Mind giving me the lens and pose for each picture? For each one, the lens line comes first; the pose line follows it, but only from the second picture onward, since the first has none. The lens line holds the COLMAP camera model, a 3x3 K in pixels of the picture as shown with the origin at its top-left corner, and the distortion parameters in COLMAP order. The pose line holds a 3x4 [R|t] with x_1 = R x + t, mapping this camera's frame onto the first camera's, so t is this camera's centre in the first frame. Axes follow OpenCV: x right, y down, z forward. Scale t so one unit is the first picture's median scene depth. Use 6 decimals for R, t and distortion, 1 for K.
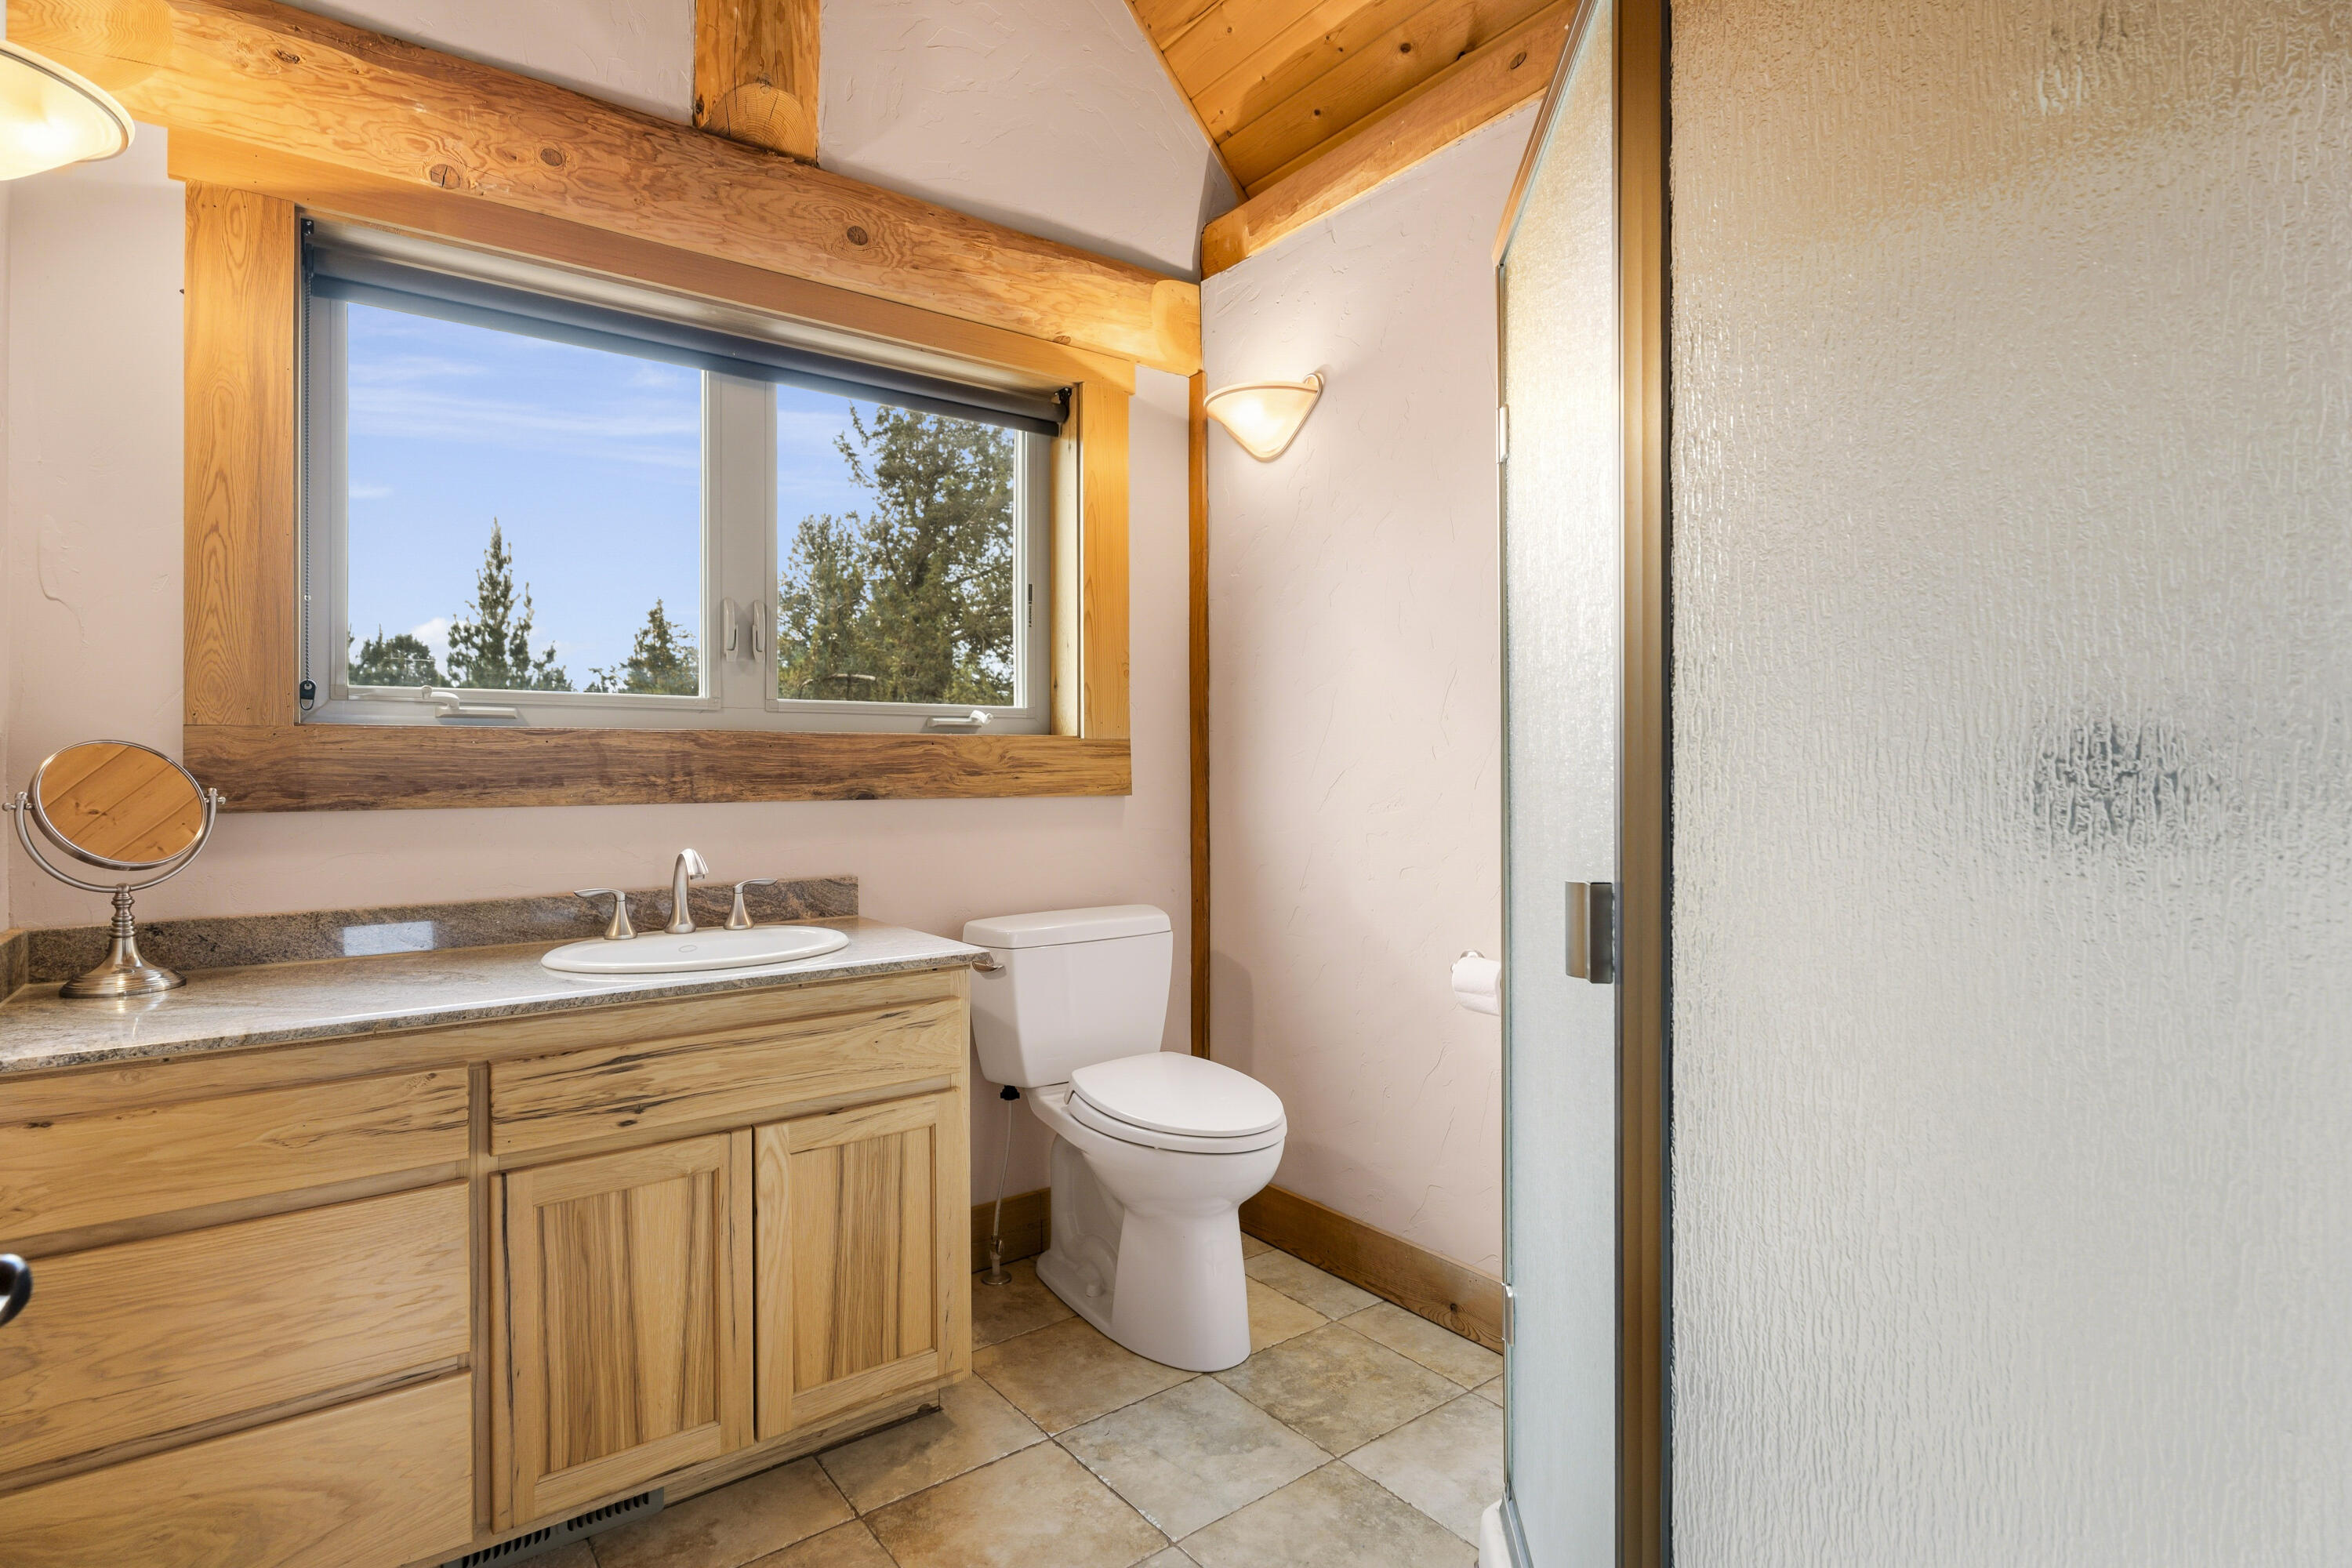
lens RADIAL K [[1186.3, 0, 1176.0], [0, 1186.3, 784.0], [0, 0, 1]] dist [-0.000725, -0.000157]
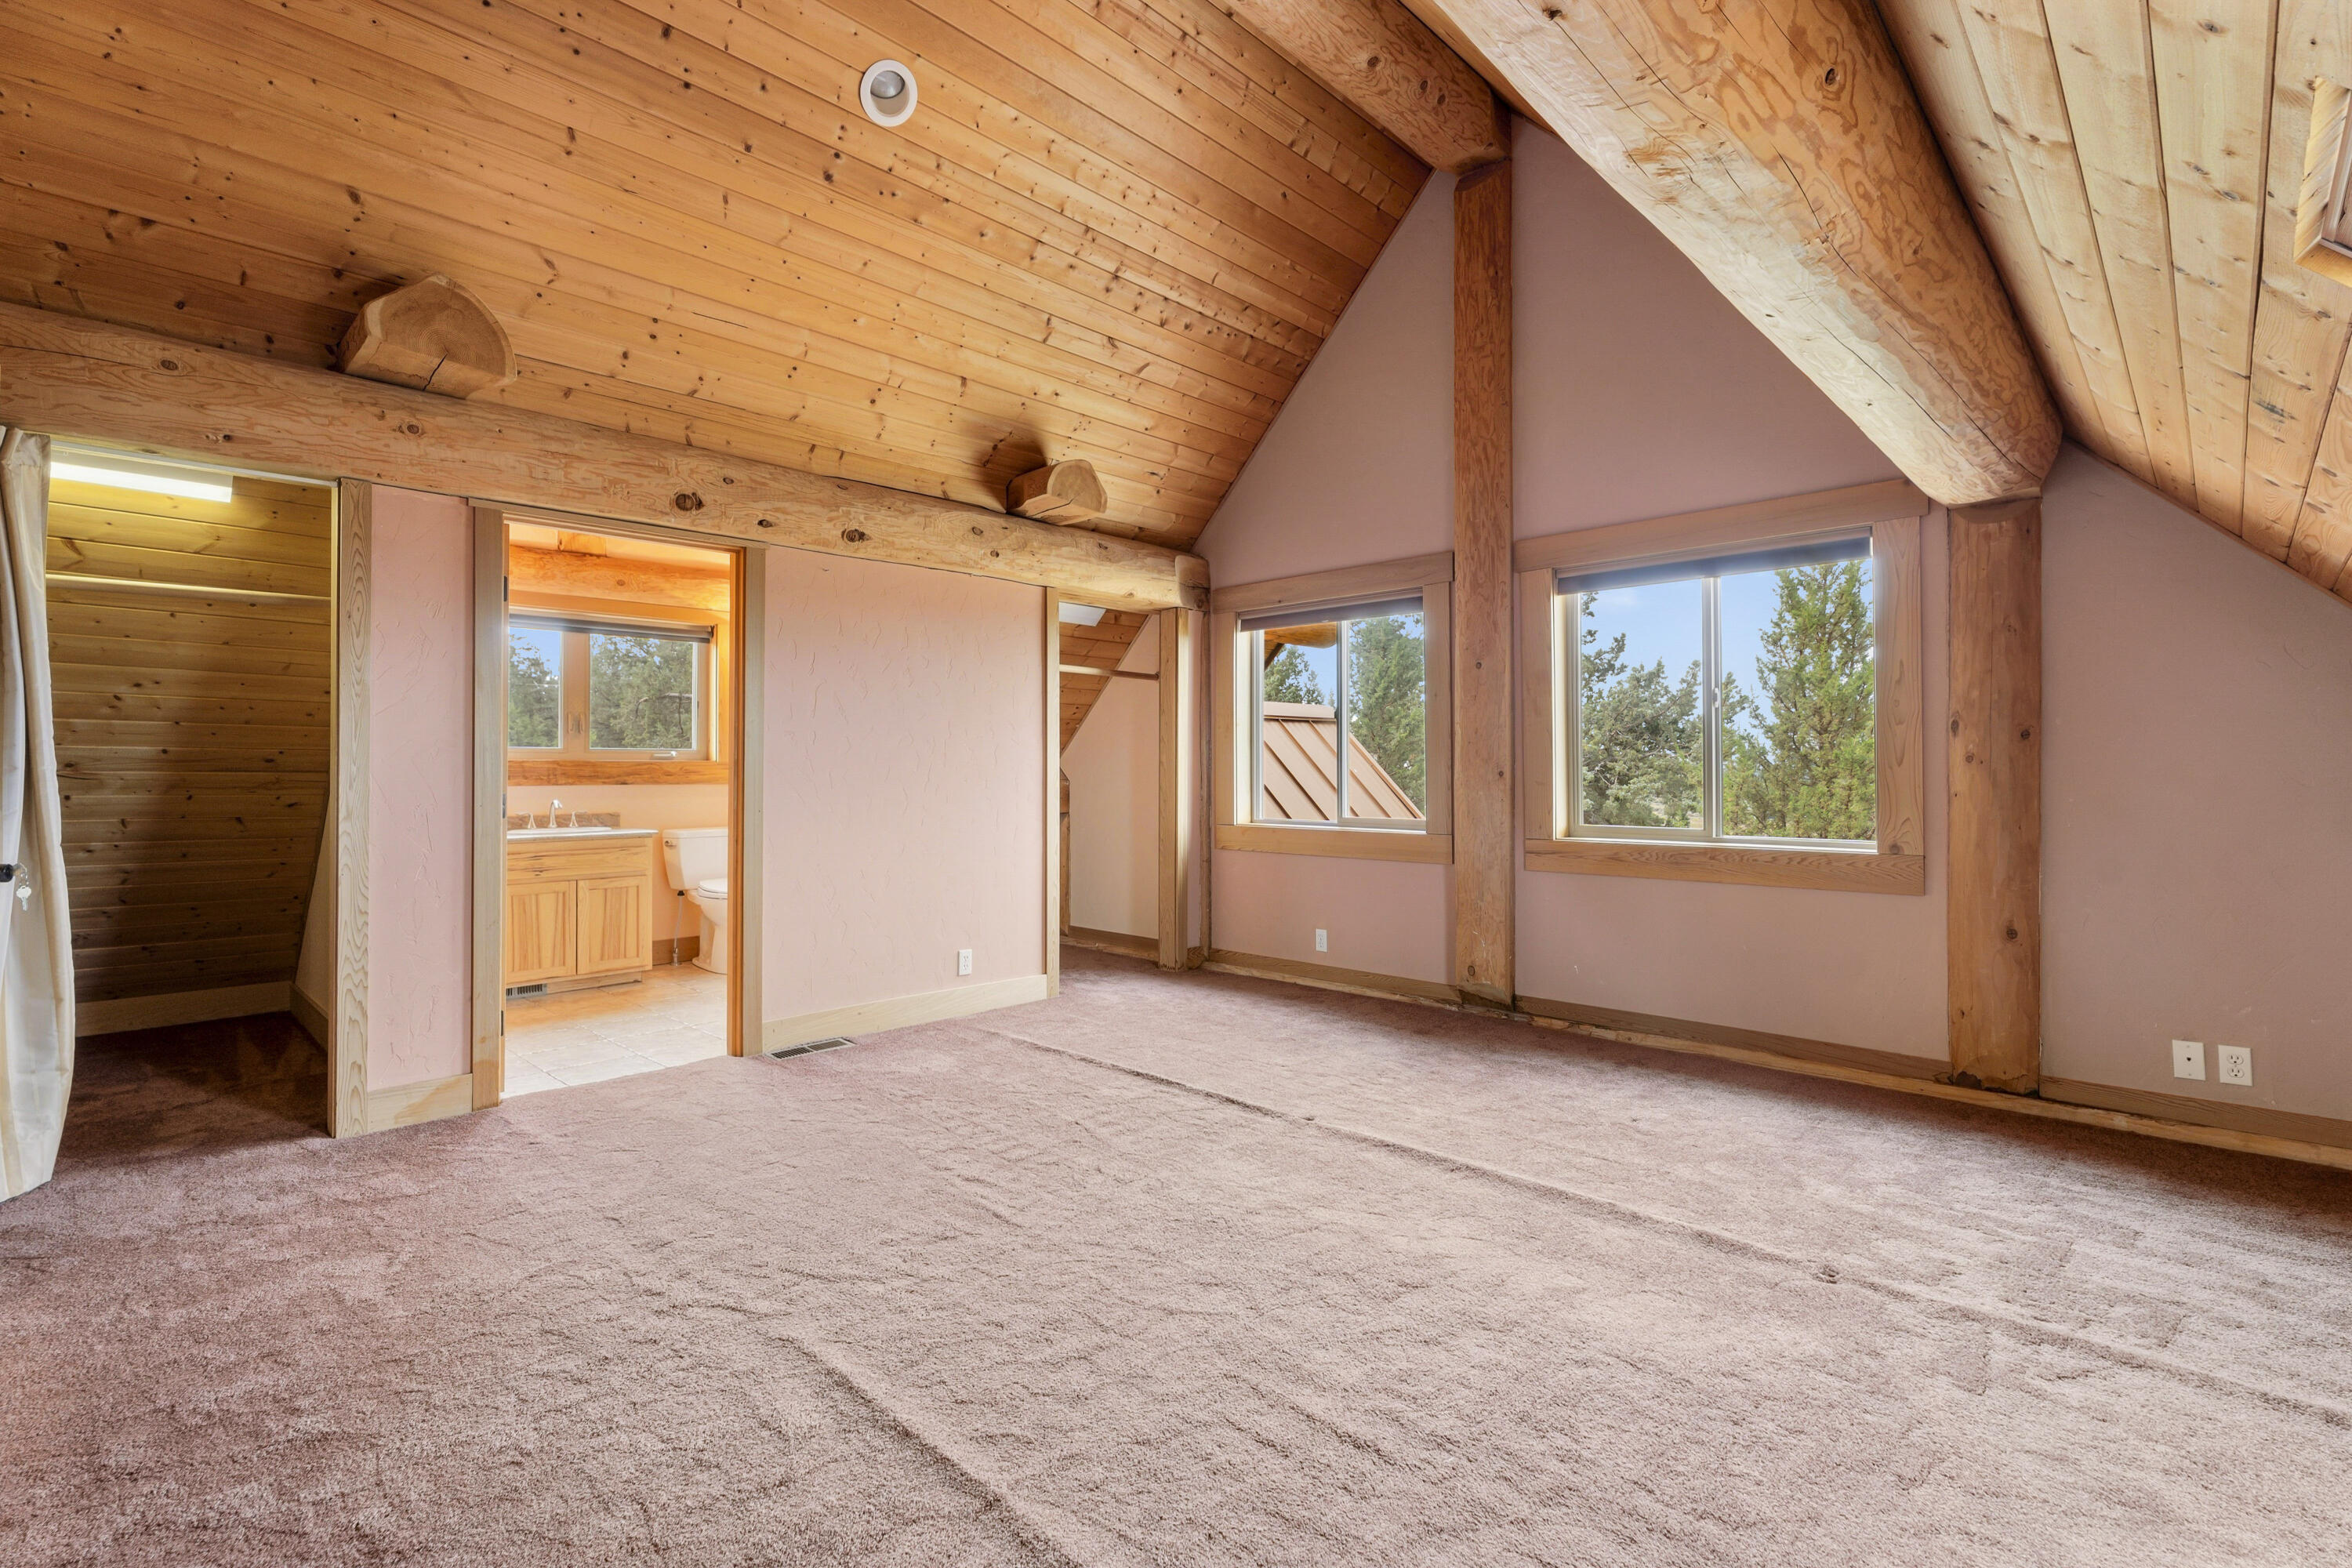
lens RADIAL K [[1070.3, 0, 1166.1], [0, 1070.3, 770.7], [0, 0, 1]] dist [0.002965, -0.000170]
pose [[0.989287, 0.000621, 0.145979, 0.676097], [0.001783, 0.999865, -0.016336, 0.025258], [-0.145970, 0.016421, 0.989153, -1.786937]]
